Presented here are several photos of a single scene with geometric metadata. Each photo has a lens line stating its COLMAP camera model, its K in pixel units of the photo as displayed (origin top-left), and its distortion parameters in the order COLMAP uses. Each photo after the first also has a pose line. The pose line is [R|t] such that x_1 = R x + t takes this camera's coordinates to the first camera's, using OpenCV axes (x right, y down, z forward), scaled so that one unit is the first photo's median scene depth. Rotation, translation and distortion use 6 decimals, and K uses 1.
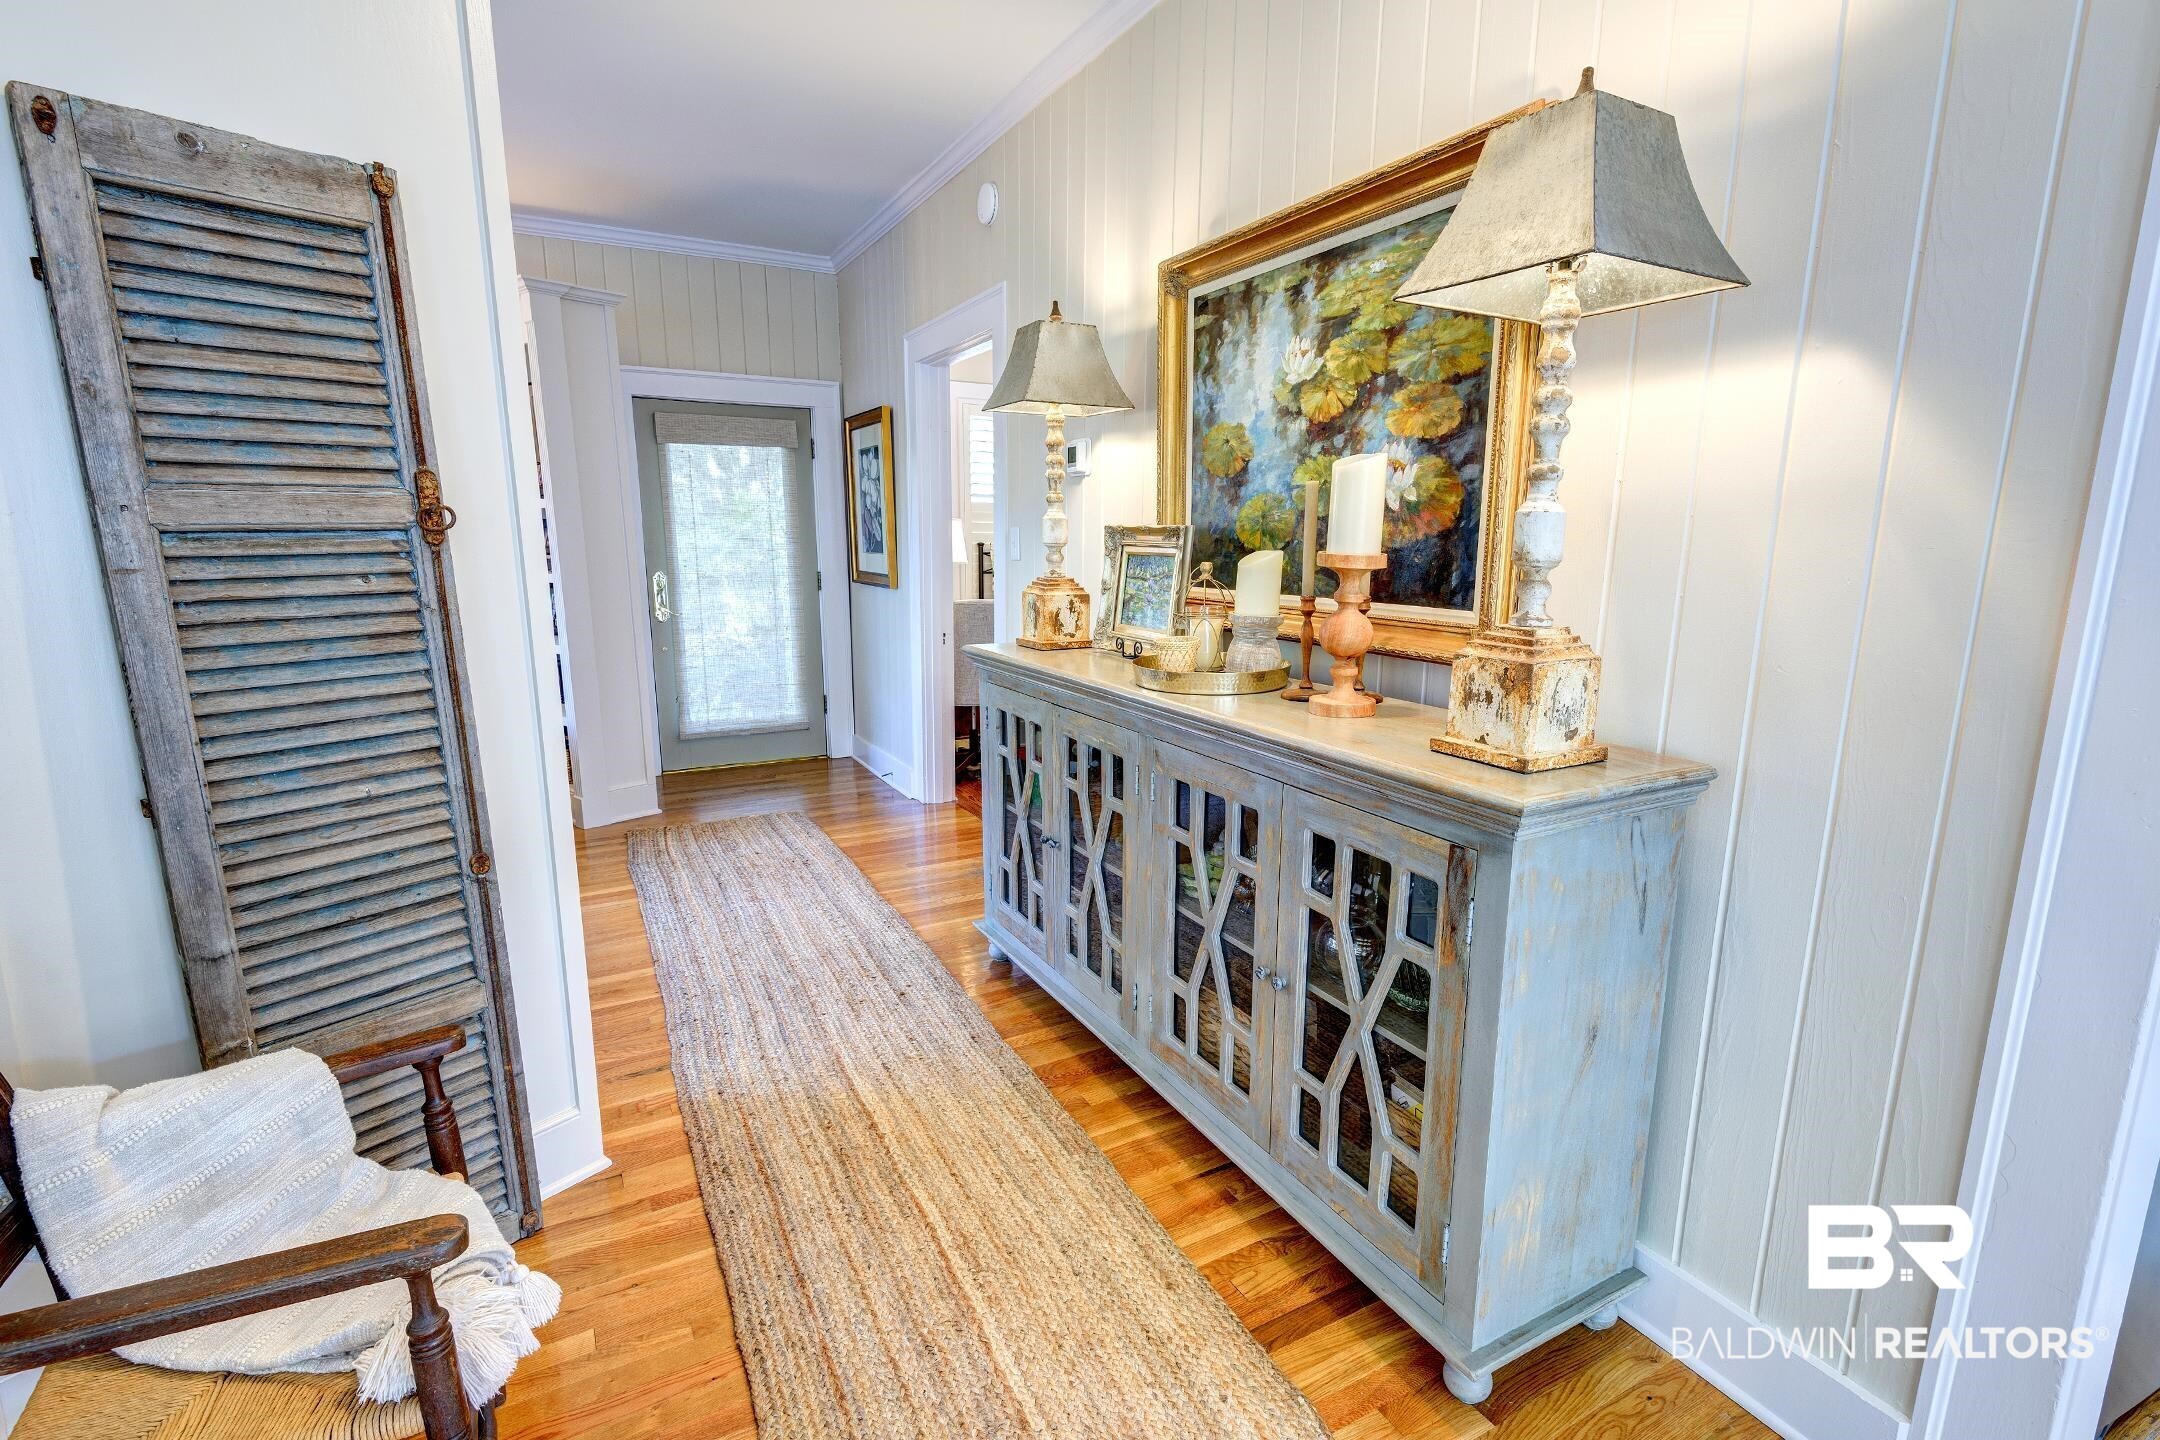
lens RADIAL K [[981.4, 0, 1088.0], [0, 981.4, 734.2], [0, 0, 1]] dist [0.003010, -0.003589]
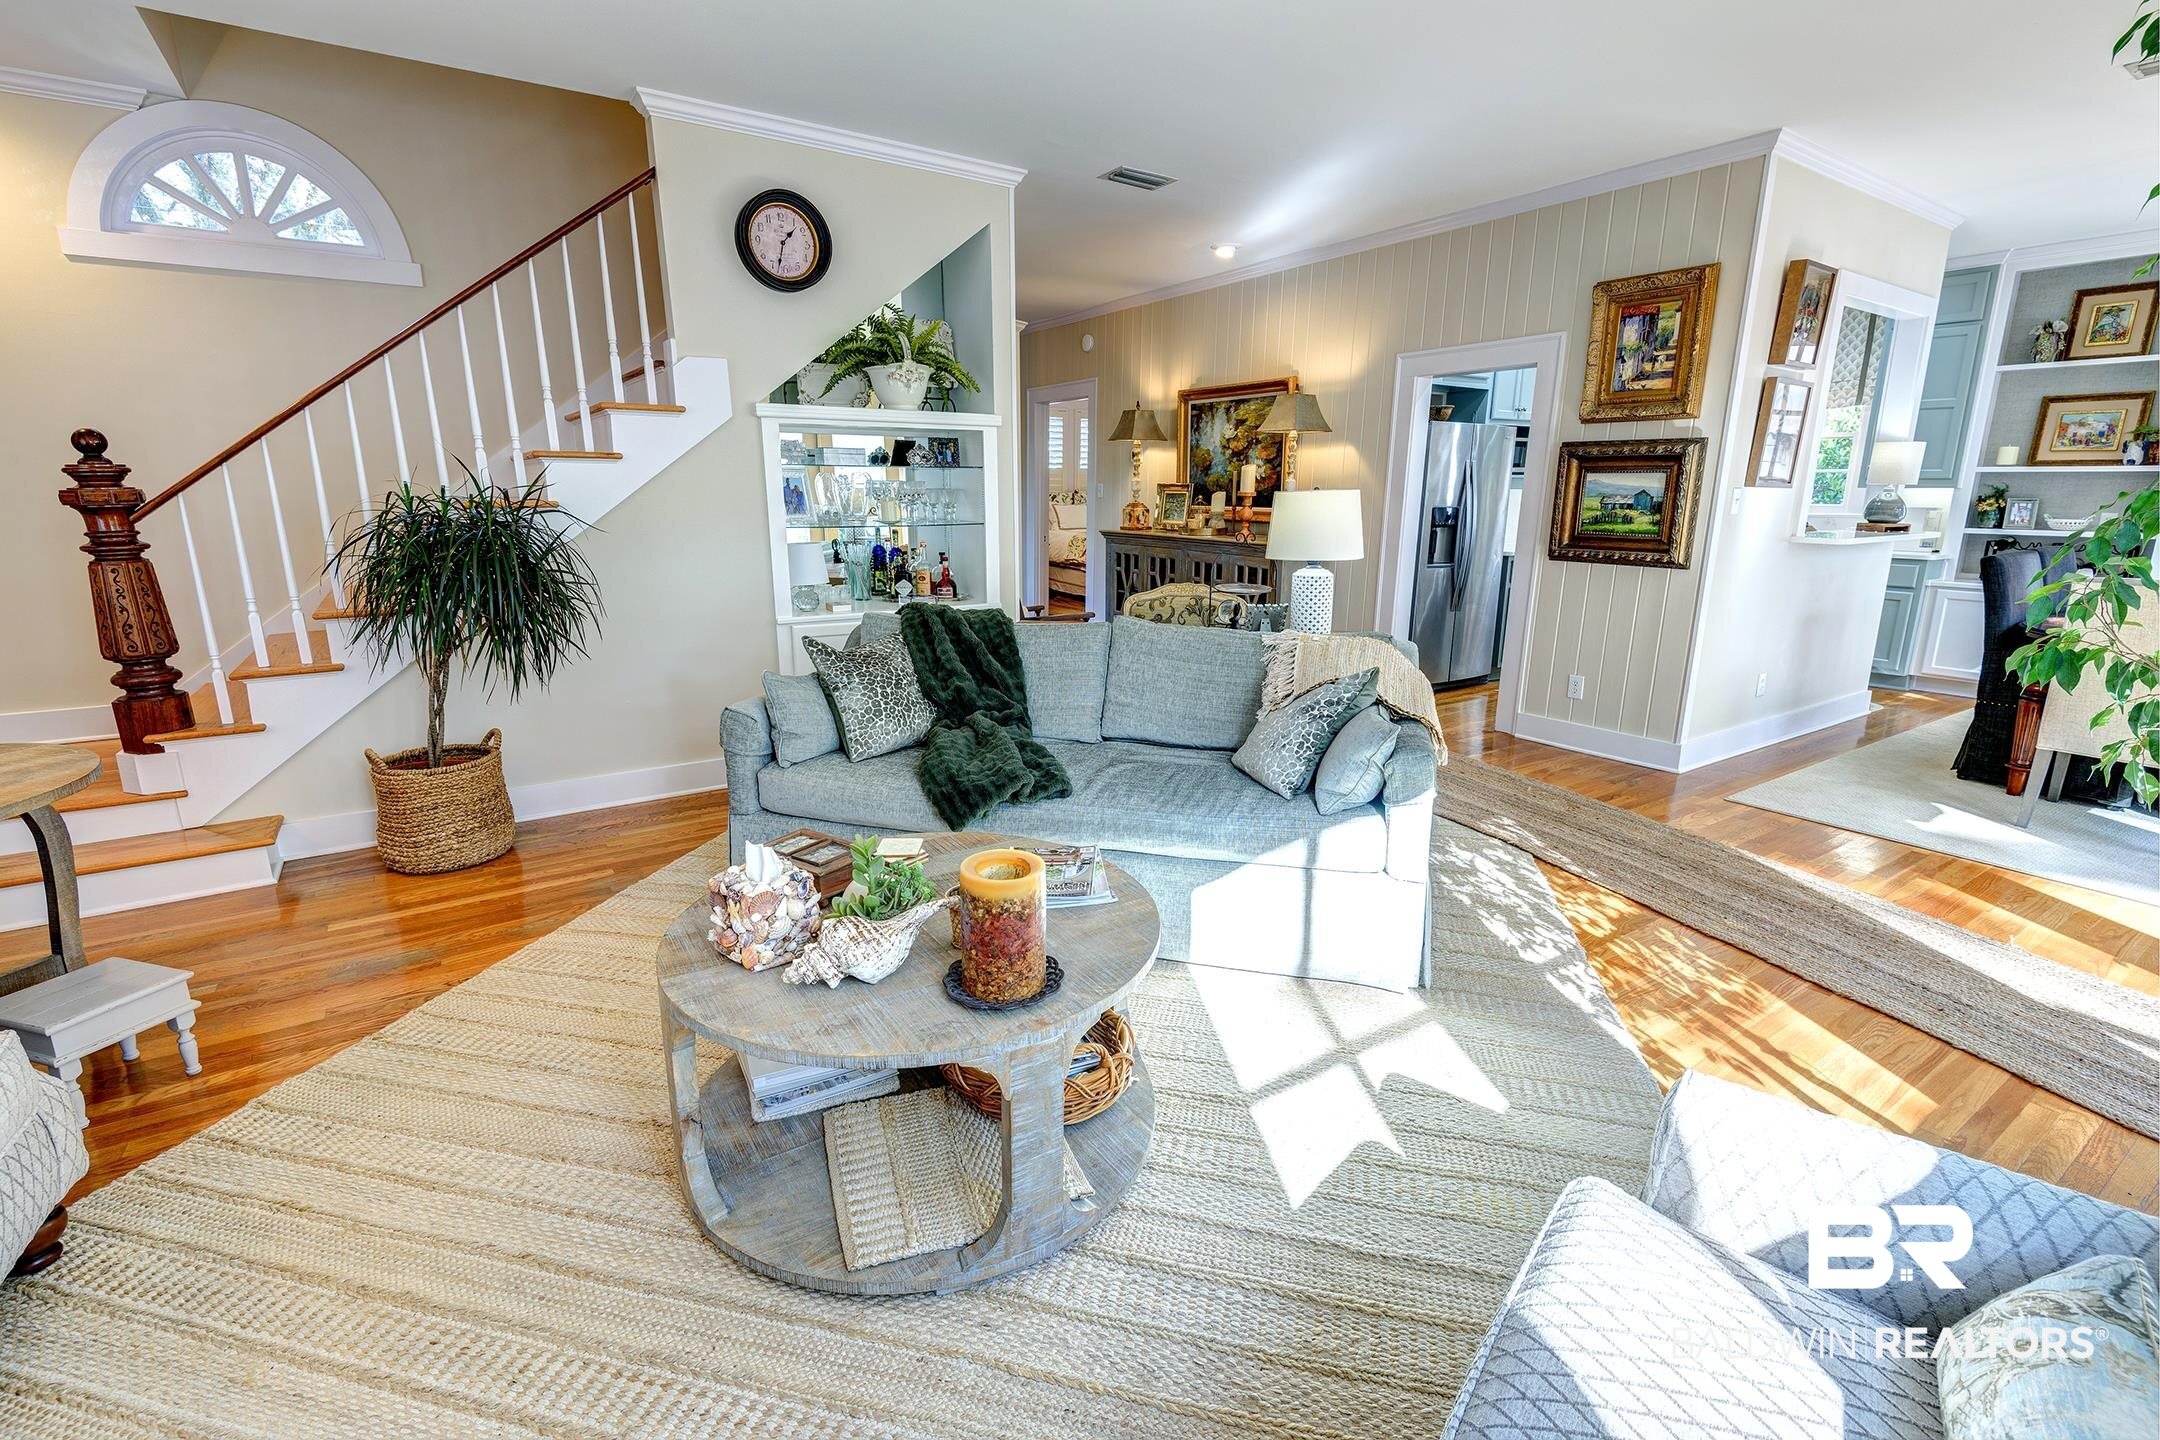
lens RADIAL K [[981.4, 0, 1076.7], [0, 981.4, 720.3], [0, 0, 1]] dist [0.003010, -0.003589]
pose [[0.994999, -0.024580, 0.096814, -0.571709], [0.021252, 0.999152, 0.035264, 0.406196], [-0.097598, -0.033030, 0.994678, -2.020075]]
